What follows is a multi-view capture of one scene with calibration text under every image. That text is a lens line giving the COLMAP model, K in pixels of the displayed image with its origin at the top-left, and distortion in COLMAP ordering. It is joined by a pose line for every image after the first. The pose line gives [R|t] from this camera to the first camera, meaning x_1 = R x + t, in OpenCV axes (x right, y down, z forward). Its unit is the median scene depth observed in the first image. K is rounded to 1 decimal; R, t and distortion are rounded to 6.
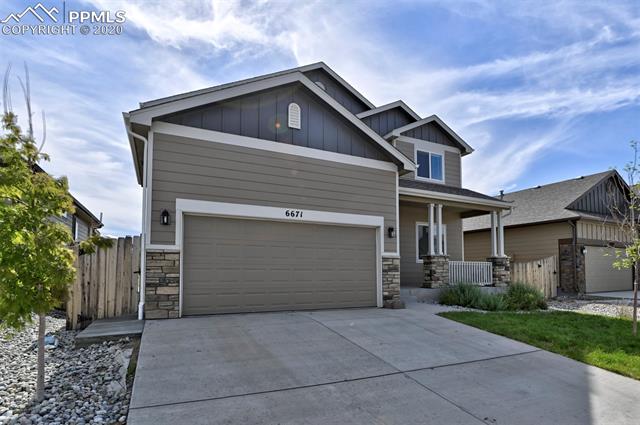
lens RADIAL K [[324.4, 0, 290.7], [0, 324.4, 259.4], [0, 0, 1]] dist [-0.031345, -0.000224]
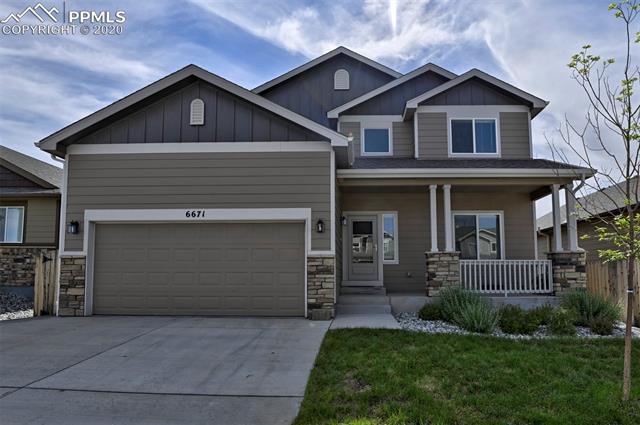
lens RADIAL K [[319.4, 0, 338.1], [0, 319.4, 262.5], [0, 0, 1]] dist [-0.032192, -0.000731]
pose [[0.909860, -0.025374, -0.414140, 0.686306], [0.019651, 0.999644, -0.018074, 0.024164], [0.414451, 0.008306, 0.910034, 0.288136]]
